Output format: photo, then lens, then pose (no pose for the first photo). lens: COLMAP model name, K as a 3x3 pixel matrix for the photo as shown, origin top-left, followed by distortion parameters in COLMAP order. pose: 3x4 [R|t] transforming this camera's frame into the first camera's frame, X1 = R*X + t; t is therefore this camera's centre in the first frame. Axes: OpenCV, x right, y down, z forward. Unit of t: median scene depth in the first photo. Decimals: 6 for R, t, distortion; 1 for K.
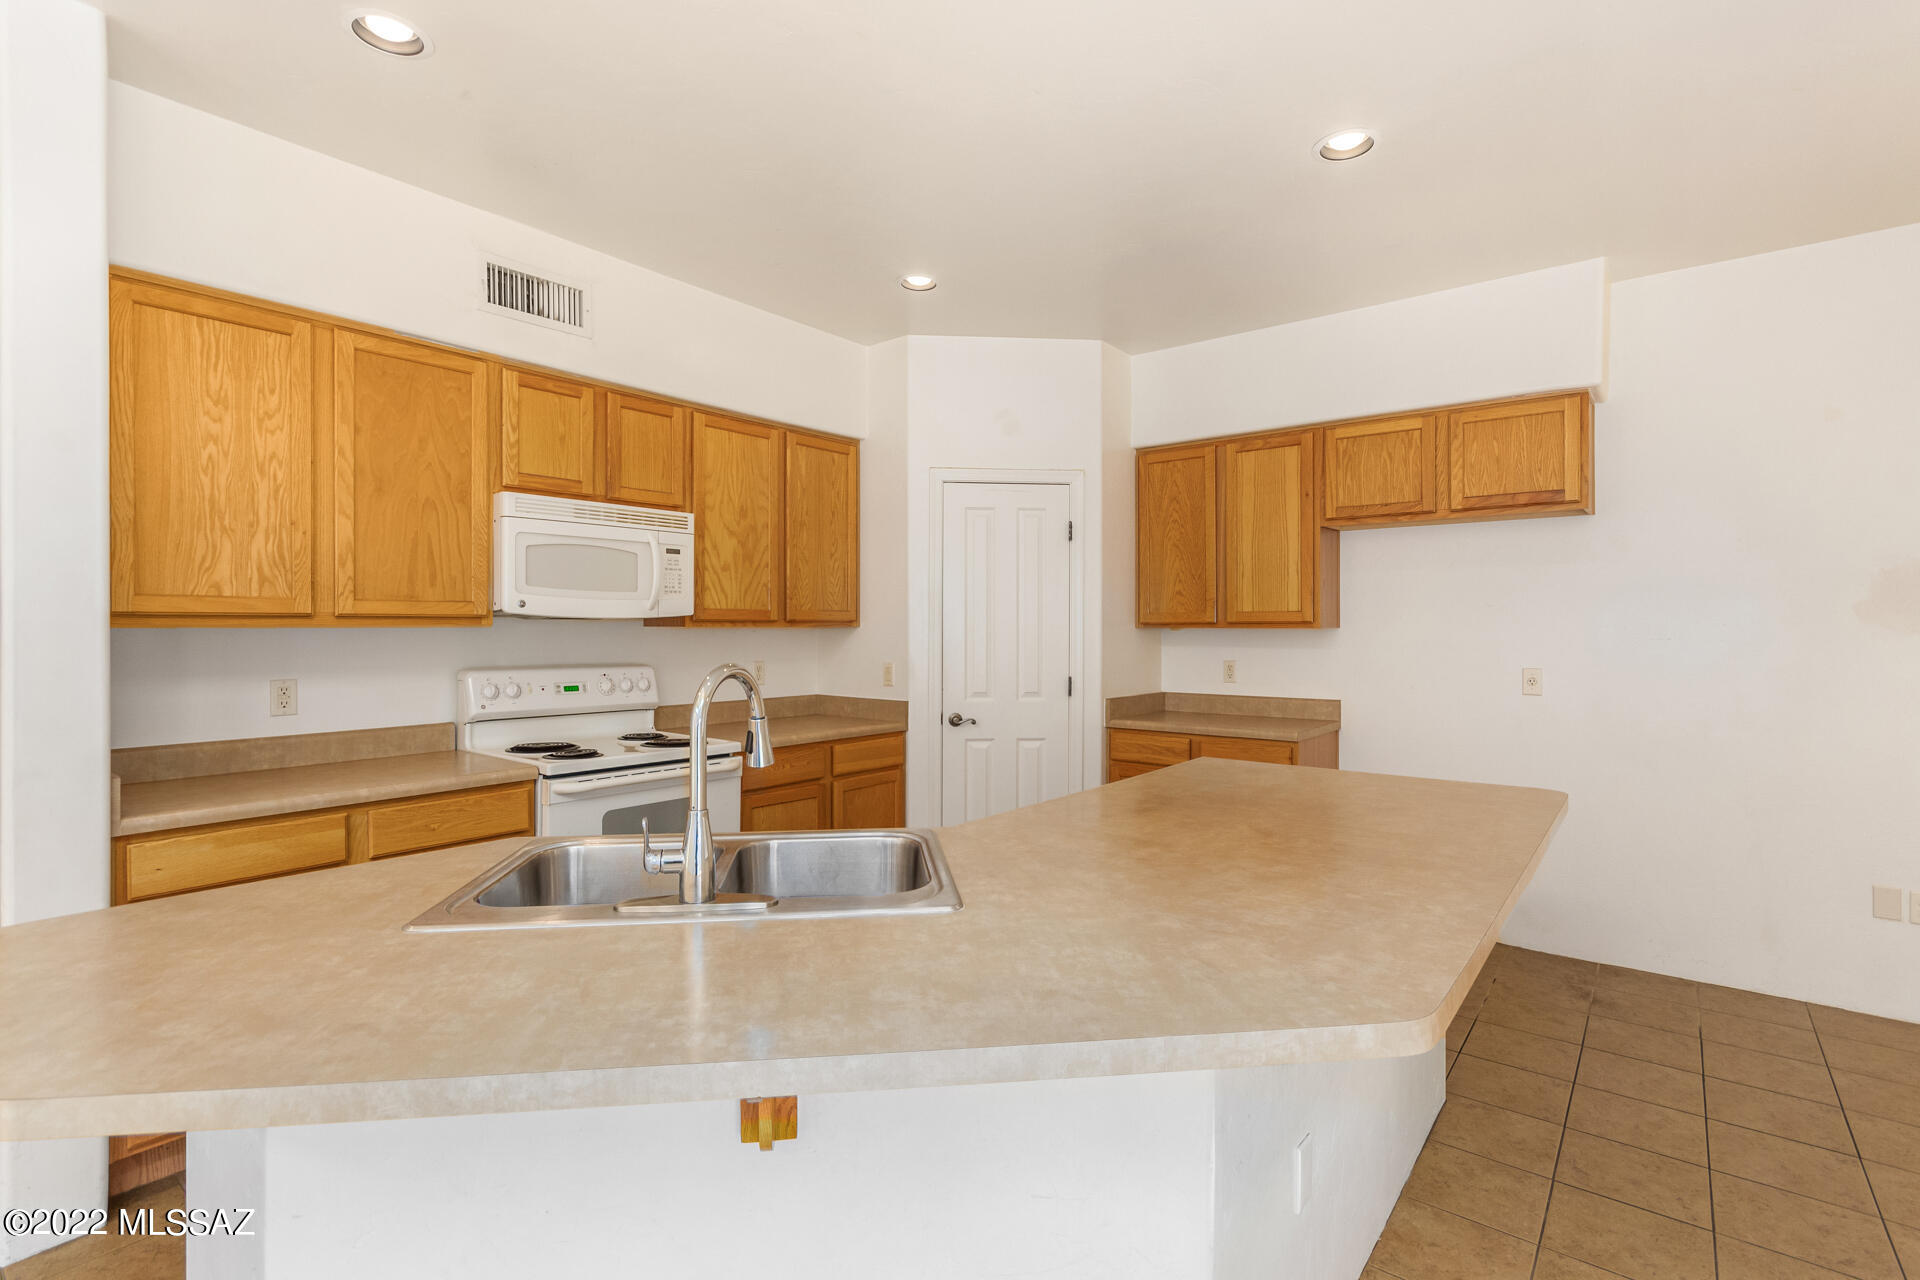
lens RADIAL K [[897.3, 0, 957.3], [0, 897.3, 627.7], [0, 0, 1]] dist [-0.002447, -0.000295]
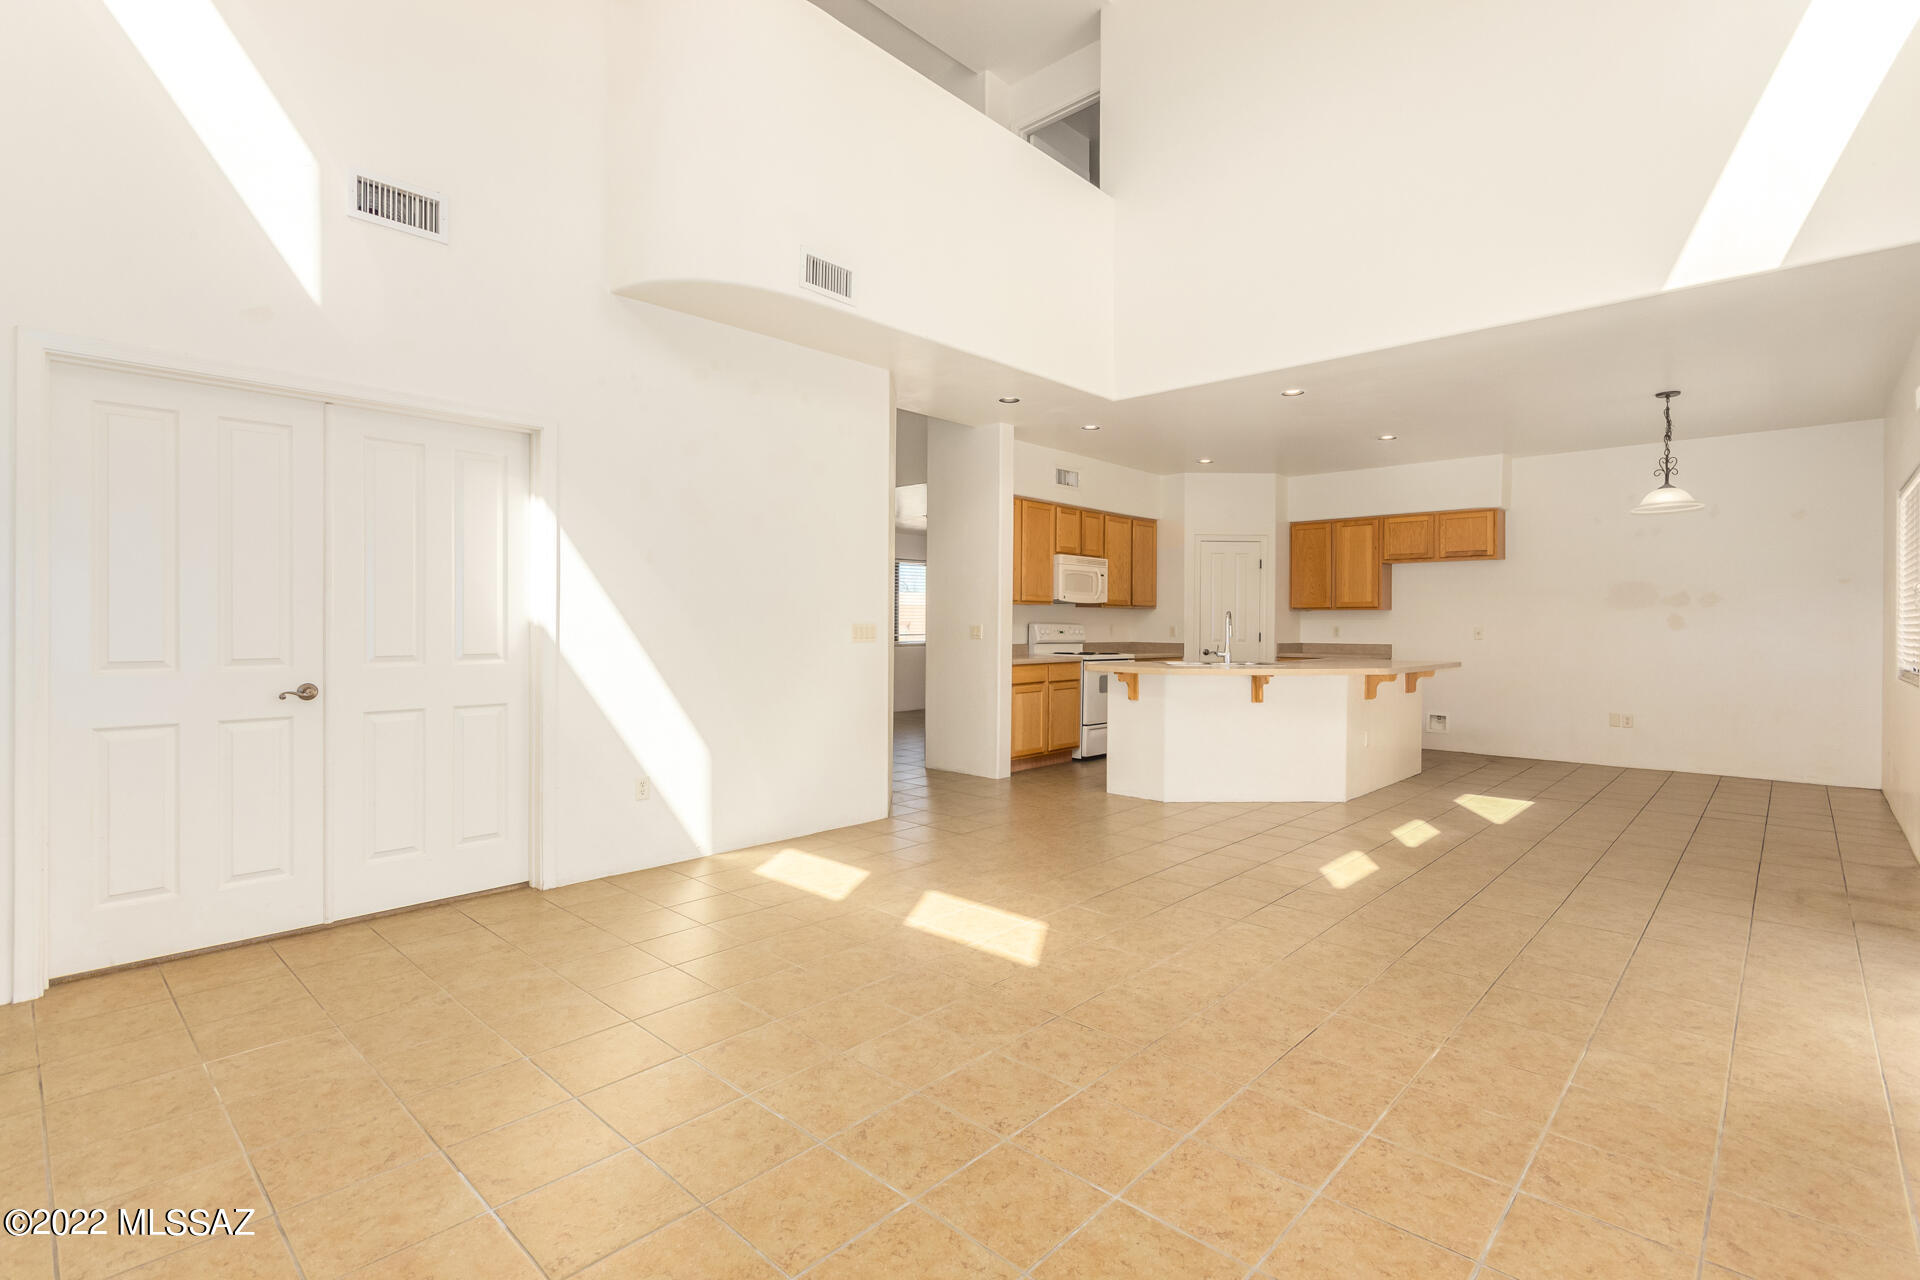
lens RADIAL K [[897.3, 0, 963.9], [0, 897.3, 629.1], [0, 0, 1]] dist [-0.002447, -0.000295]
pose [[0.998140, 0.003244, -0.060881, -0.482670], [-0.002987, 0.999986, 0.004306, 0.042639], [0.060894, -0.004116, 0.998136, -1.256570]]
